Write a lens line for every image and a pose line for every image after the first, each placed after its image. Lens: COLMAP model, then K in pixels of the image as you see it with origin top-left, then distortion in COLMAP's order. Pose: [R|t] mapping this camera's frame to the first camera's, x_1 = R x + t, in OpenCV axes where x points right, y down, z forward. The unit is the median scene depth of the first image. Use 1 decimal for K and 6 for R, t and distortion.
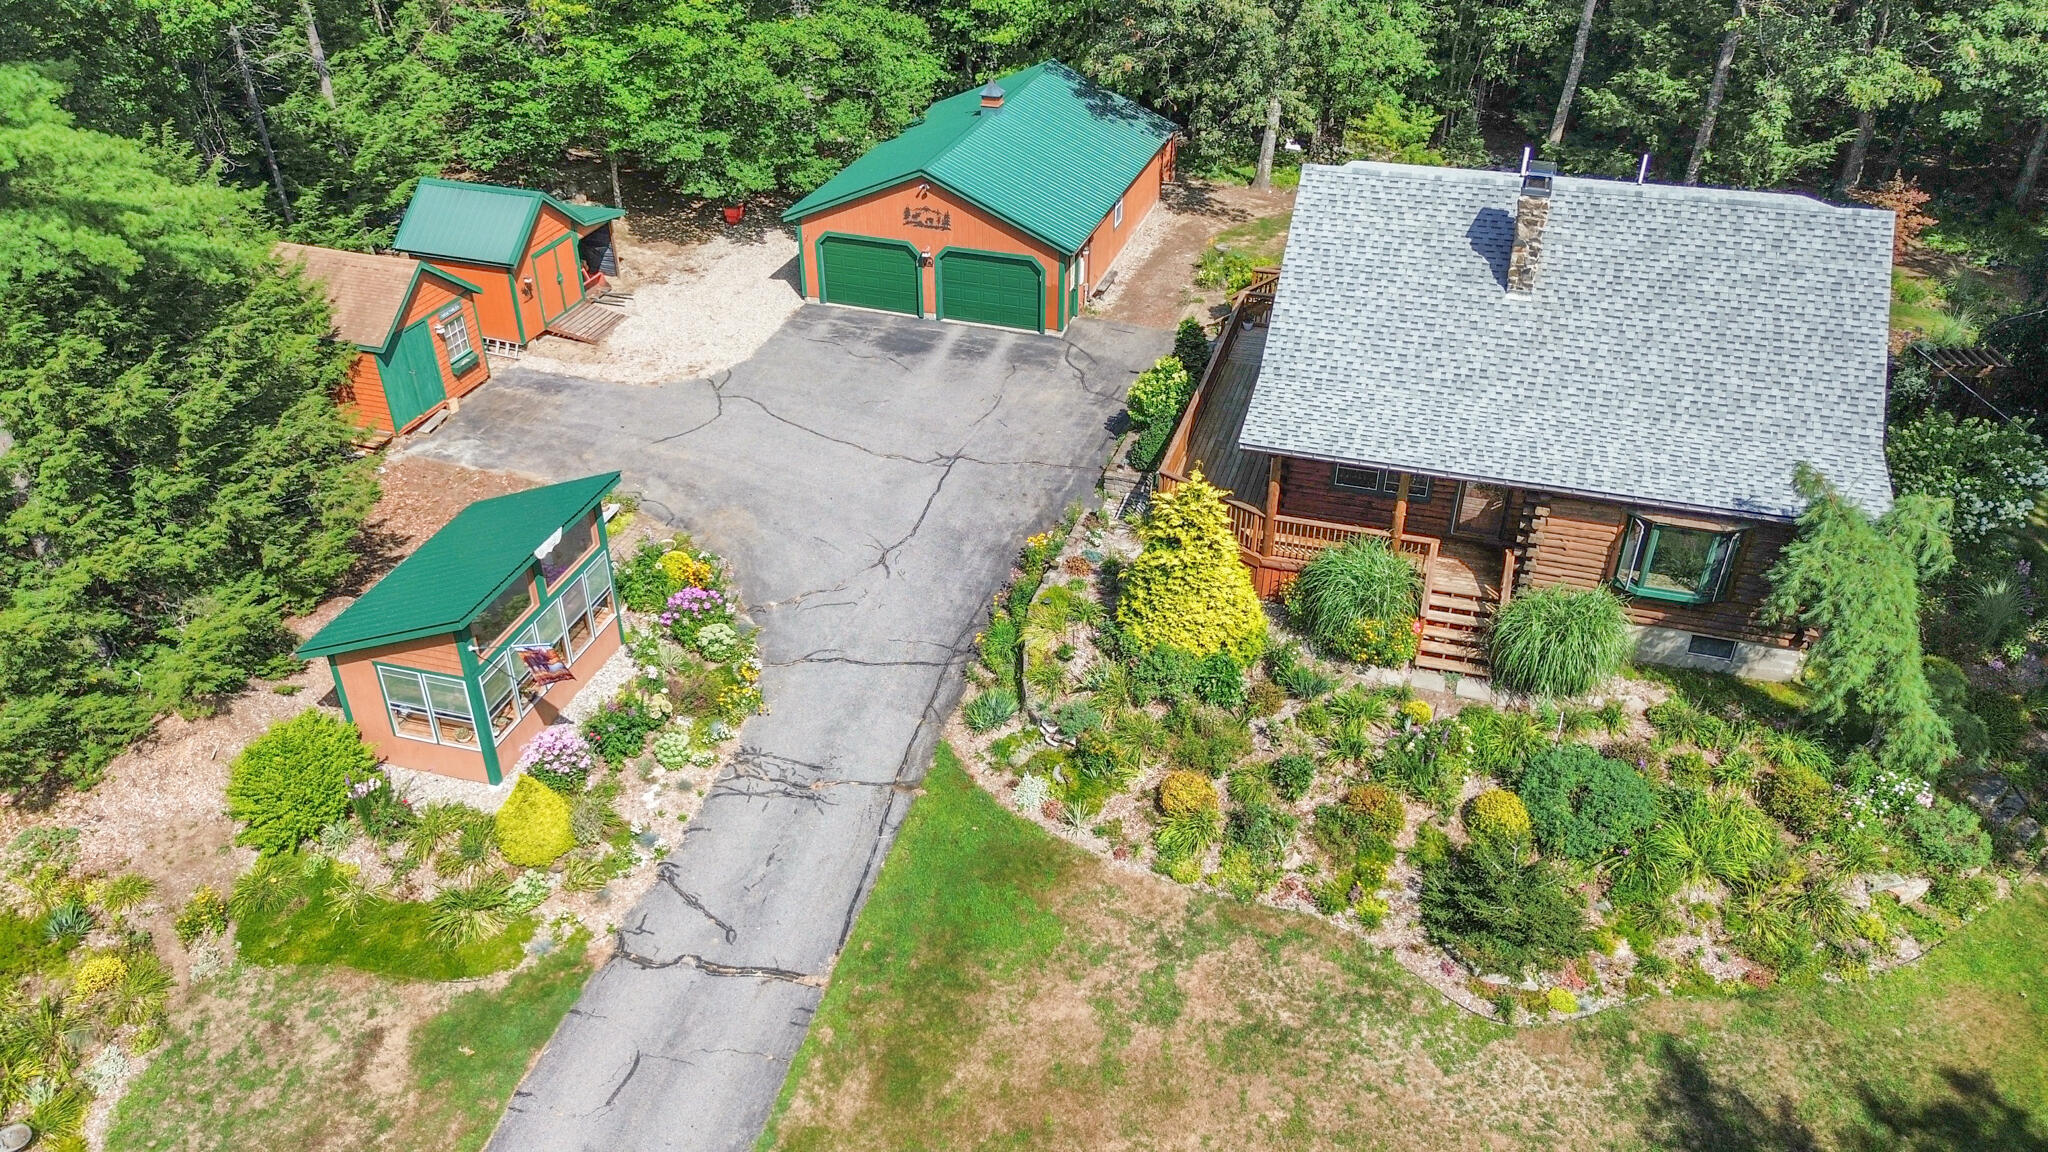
lens RADIAL K [[1435.6, 0, 1024.0], [0, 1435.6, 576.0], [0, 0, 1]] dist [0.095877, -0.110155]
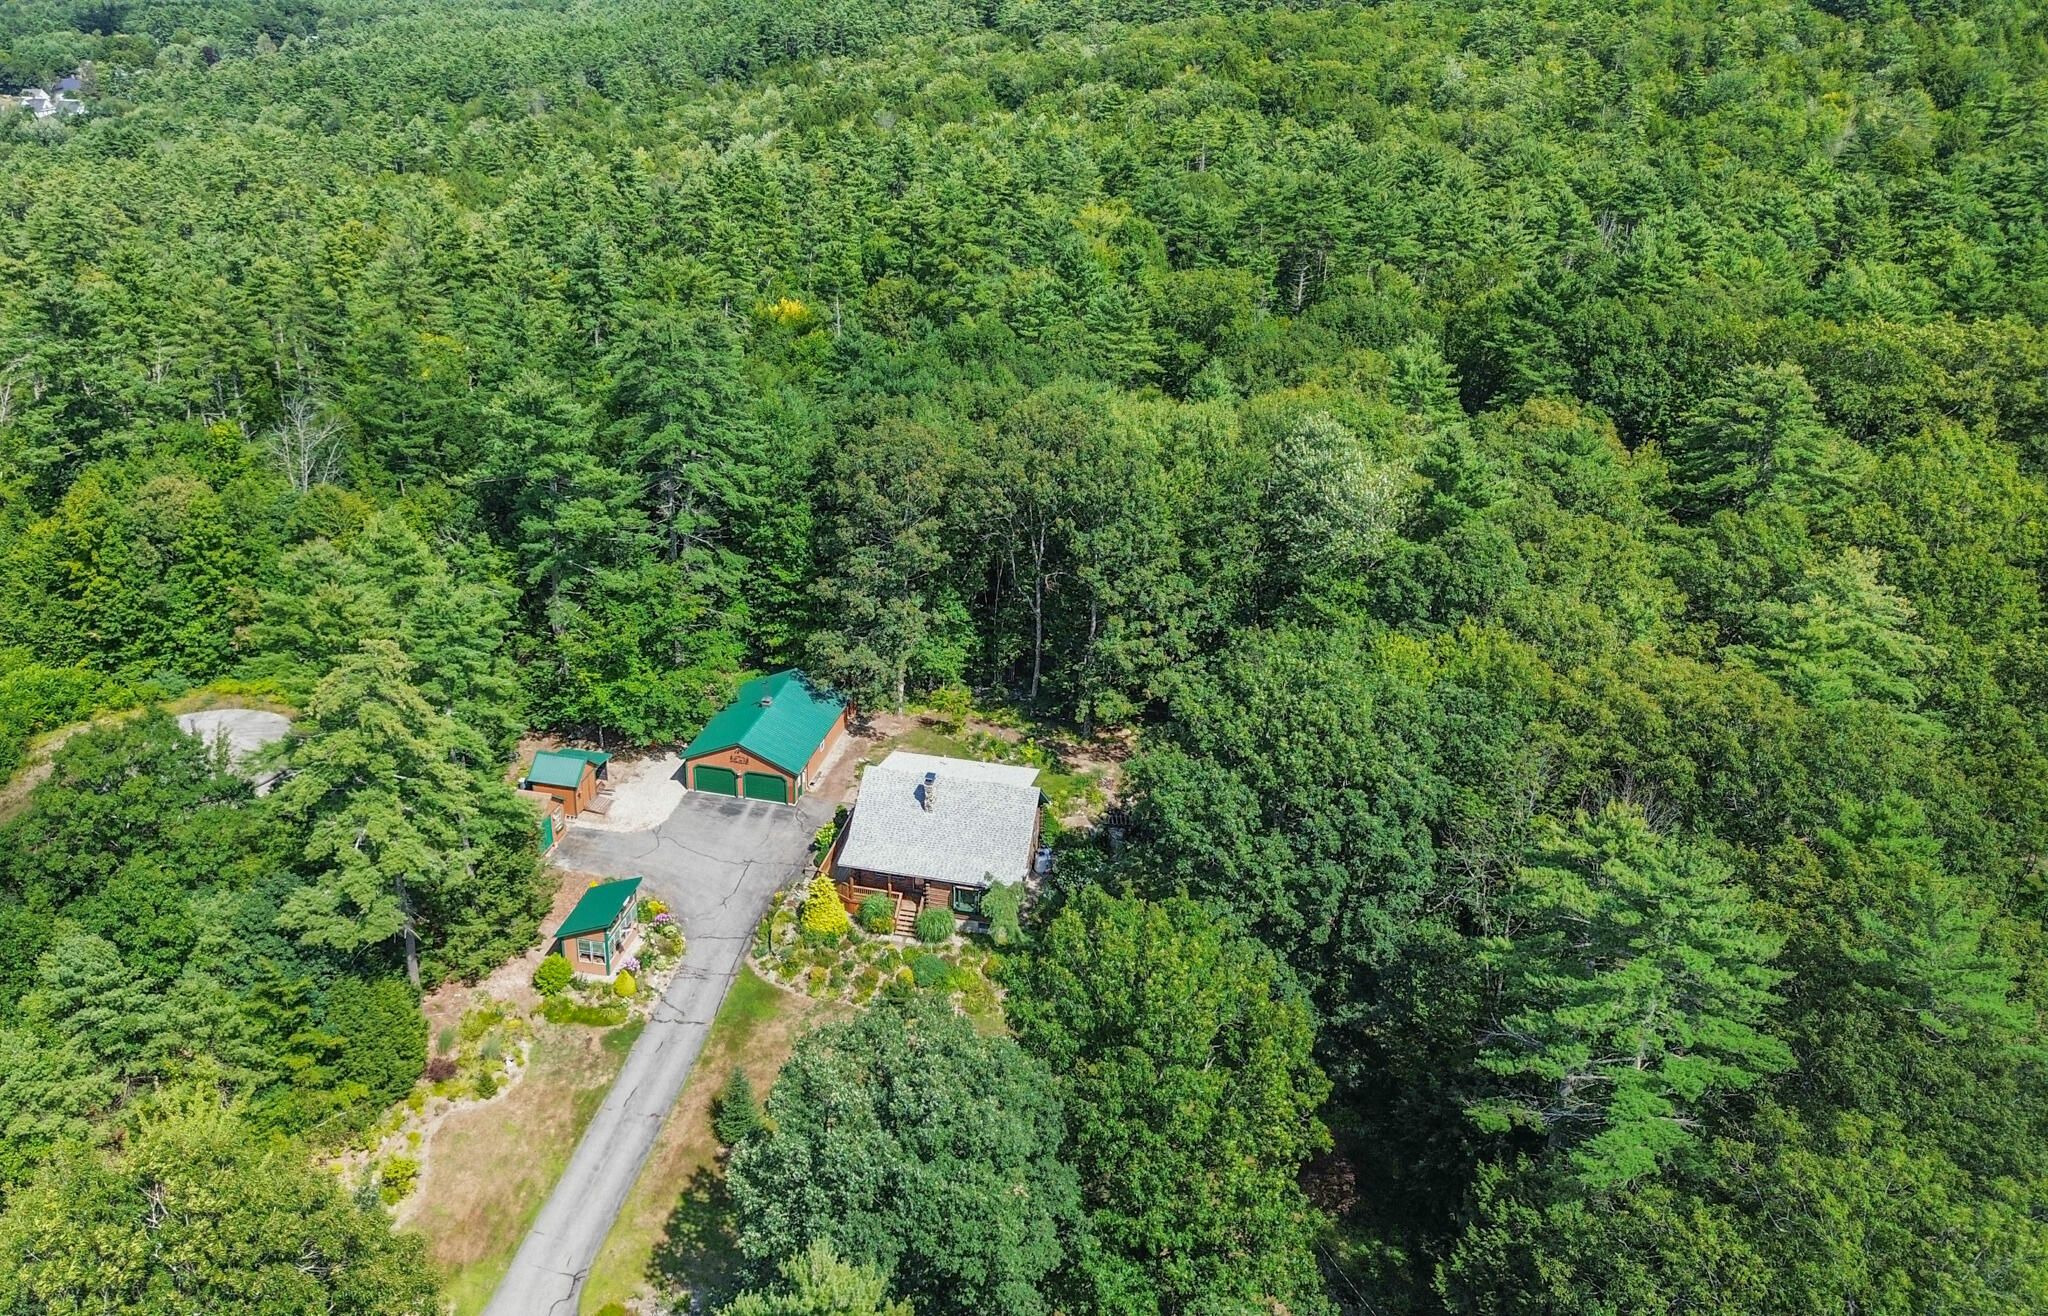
lens RADIAL K [[1571.5, 0, 889.4], [0, 1571.5, 654.0], [0, 0, 1]] dist [0.055160, -0.006573]
pose [[0.999465, -0.014678, 0.029231, 0.170744], [0.018915, 0.988444, -0.150399, -0.026420], [-0.026685, 0.150872, 0.988193, -2.542750]]
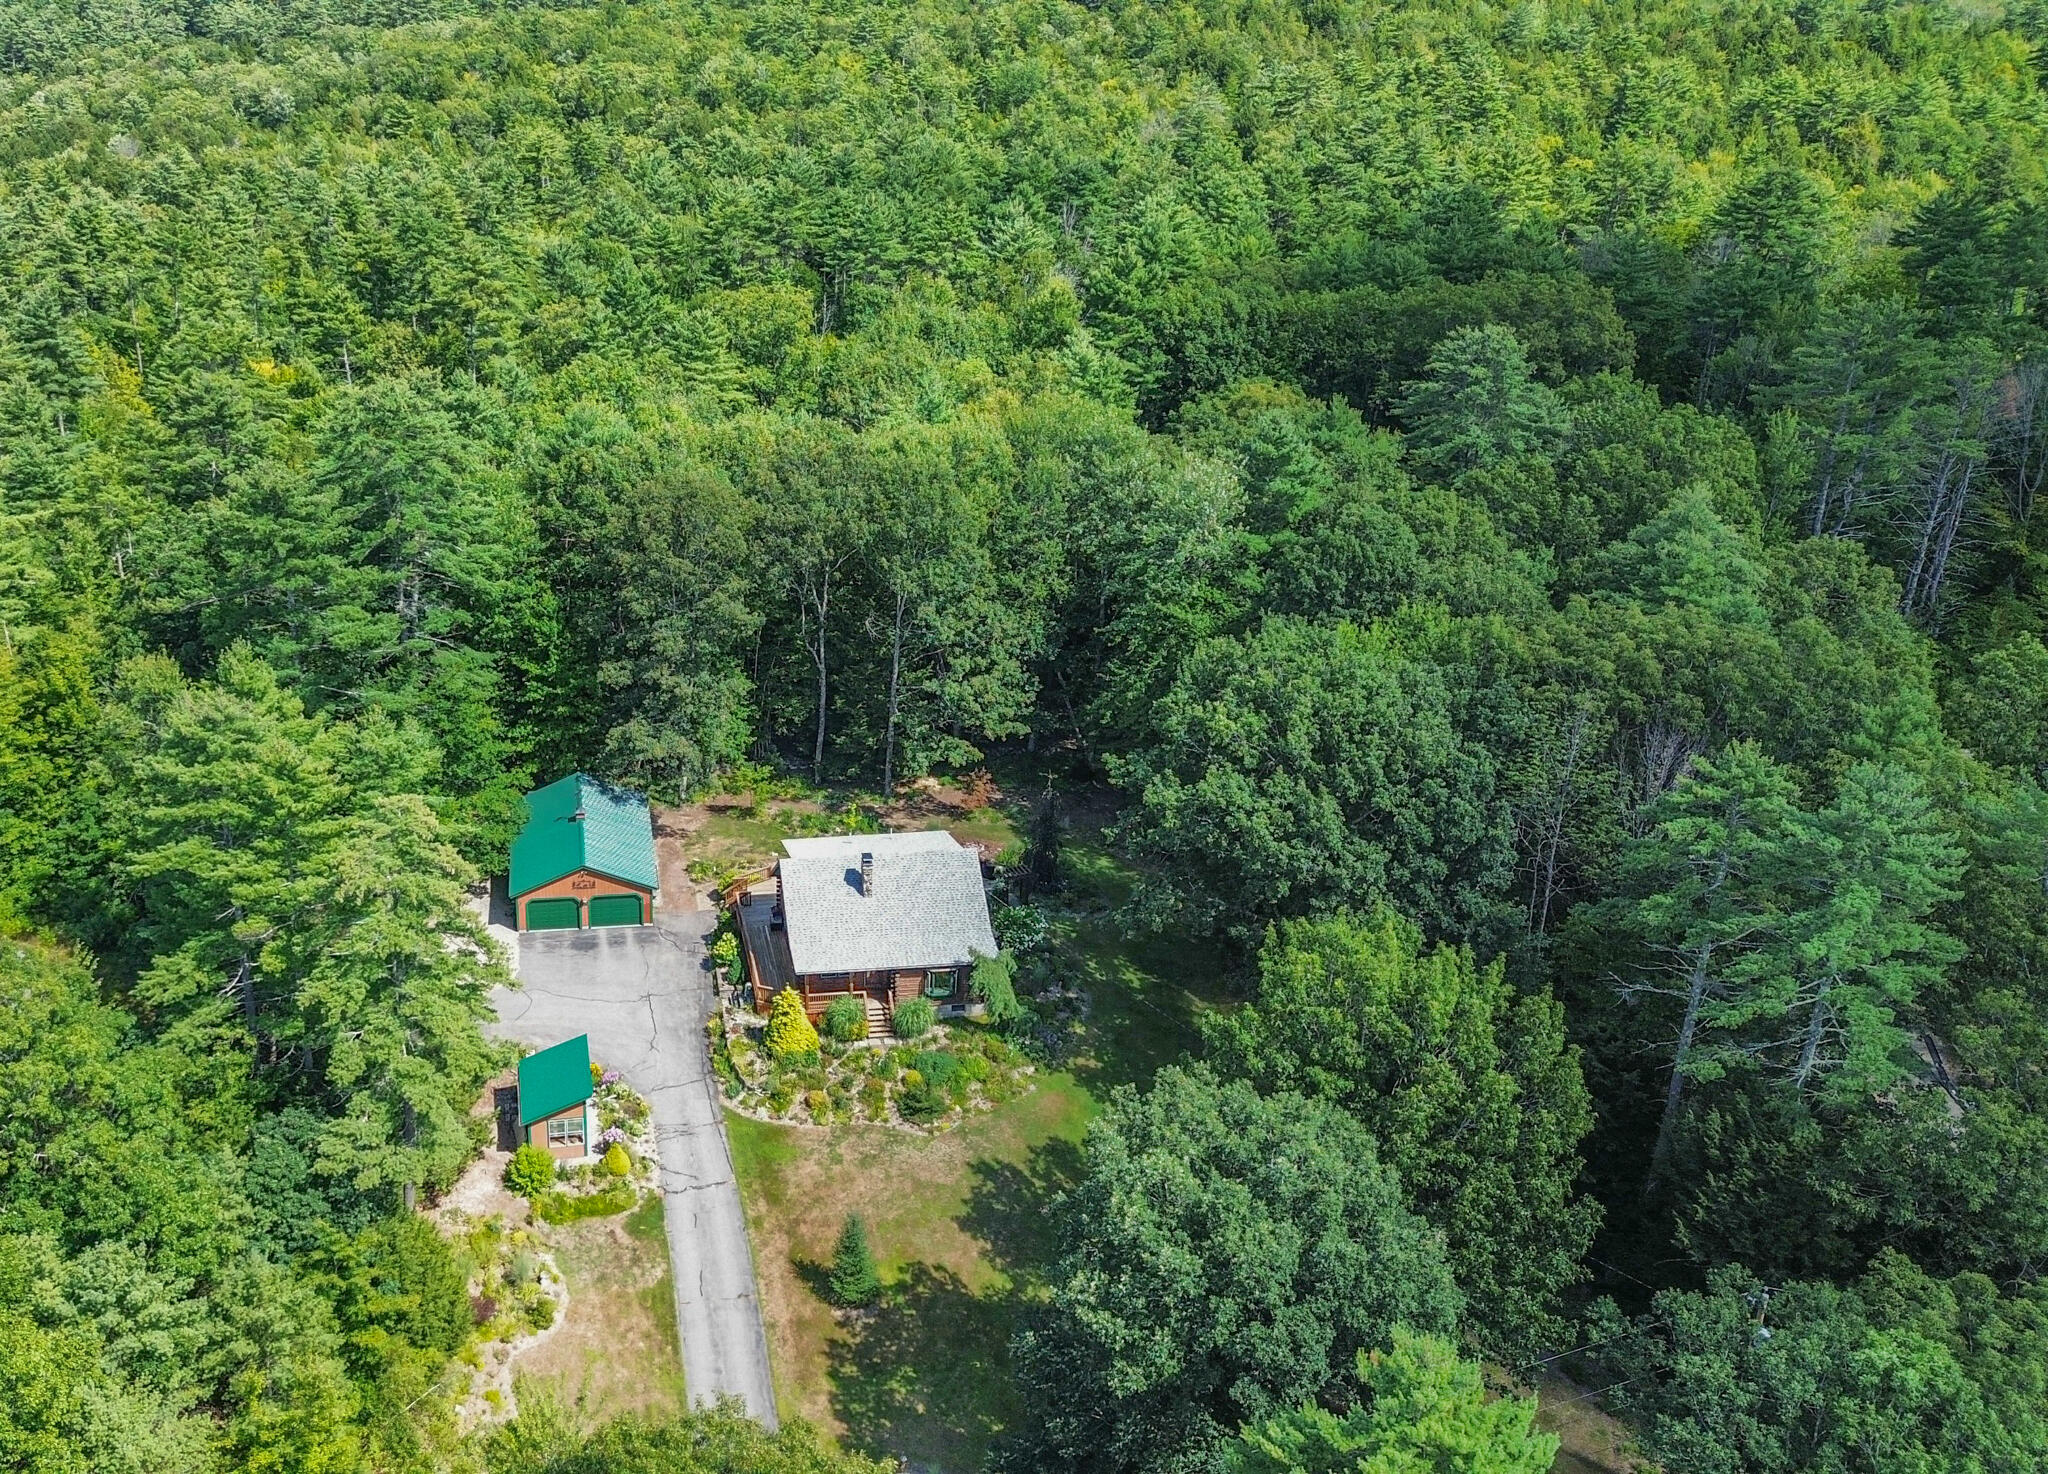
lens RADIAL K [[1753.6, 0, 718.0], [0, 1753.6, 740.9], [0, 0, 1]] dist [0.094287, -0.129394]
pose [[0.922869, -0.170805, 0.345166, -1.104903], [0.219867, 0.969523, -0.108090, -0.196351], [-0.316184, 0.175644, 0.932297, -2.243707]]
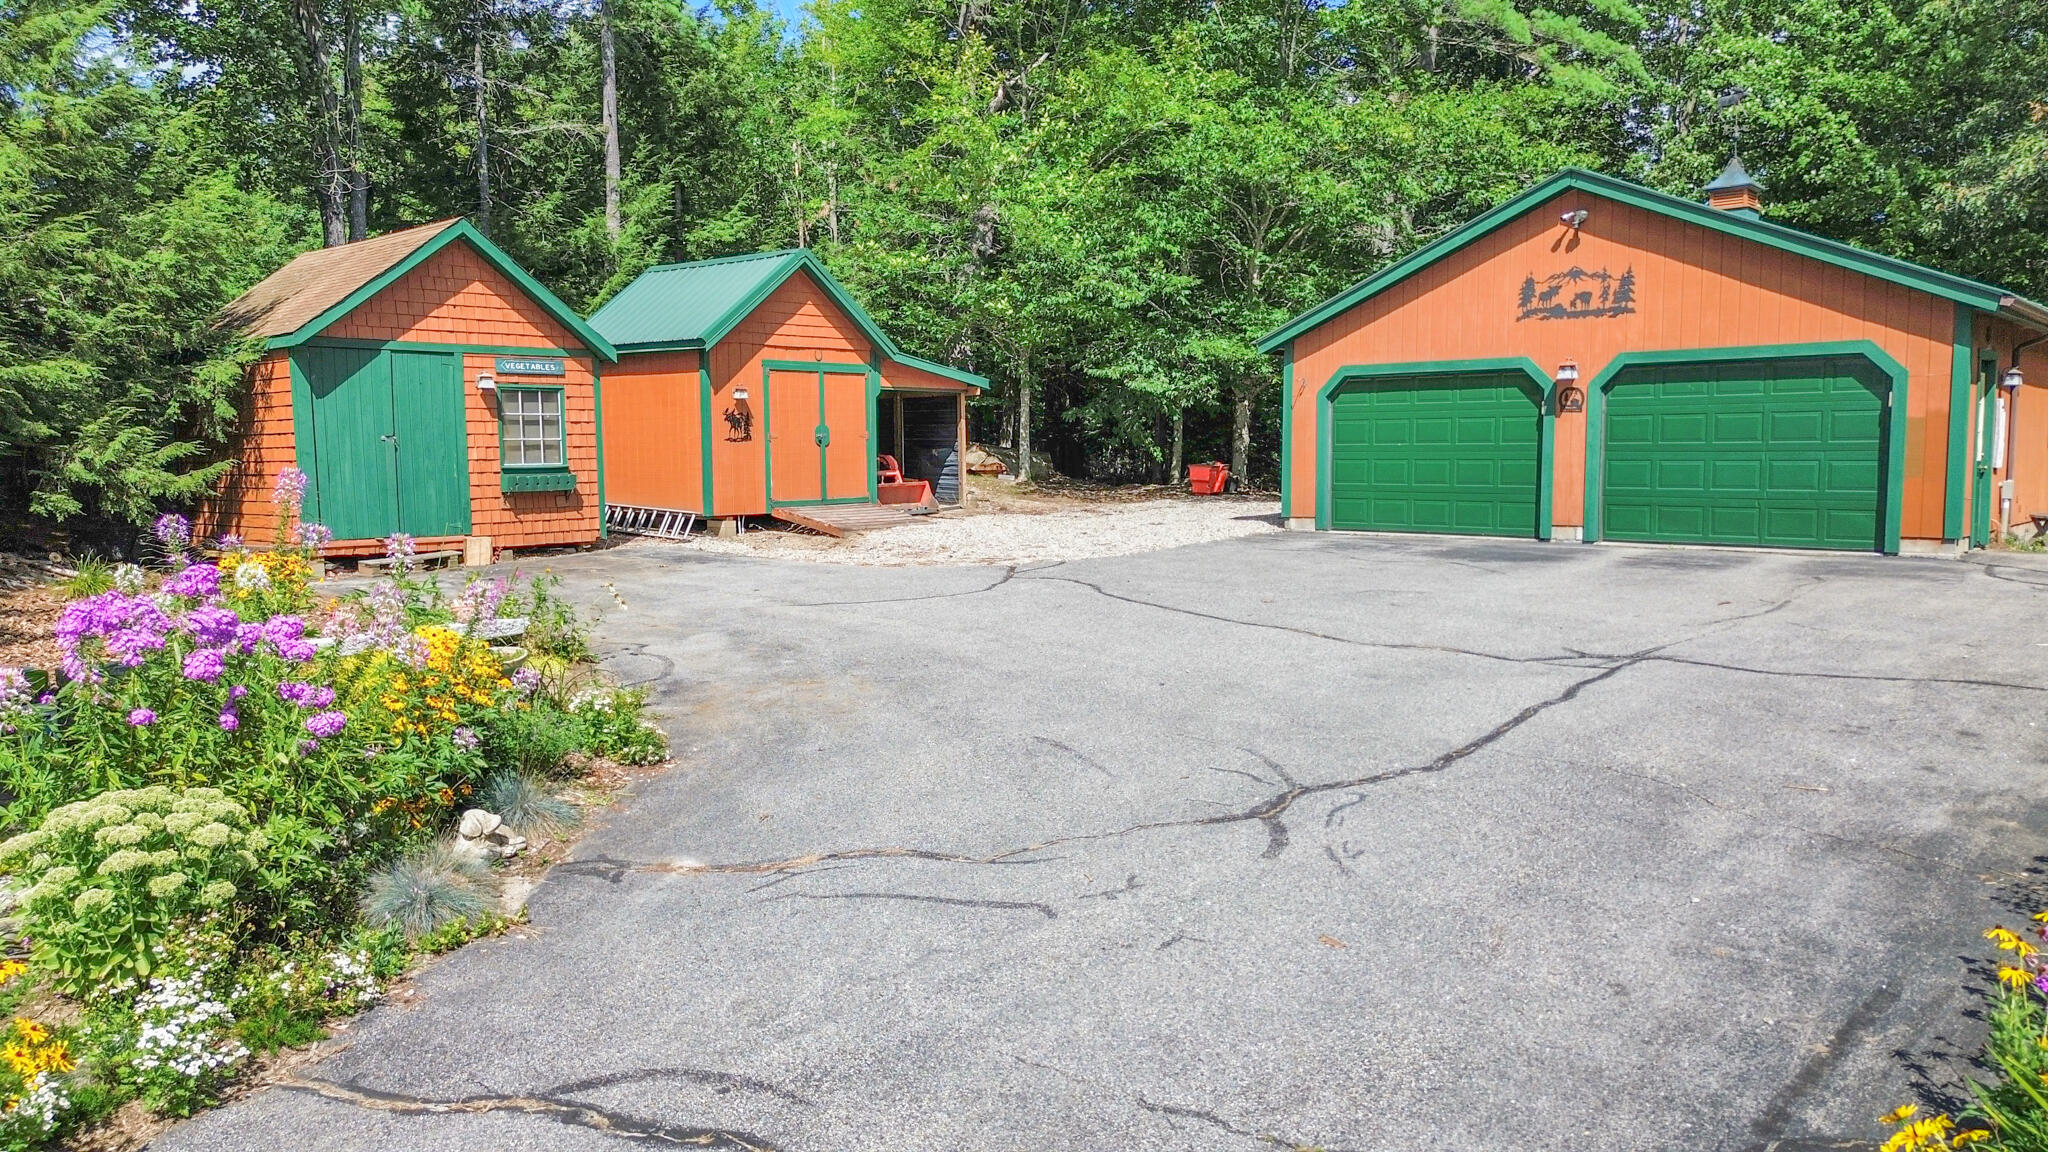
lens RADIAL K [[1435.6, 0, 1024.0], [0, 1435.6, 576.0], [0, 0, 1]] dist [0.095877, -0.110155]
pose [[0.912610, 0.027358, -0.407916, -0.056809], [-0.214299, 0.881713, -0.420307, 0.067045], [0.348166, 0.470992, 0.810523, 0.941421]]
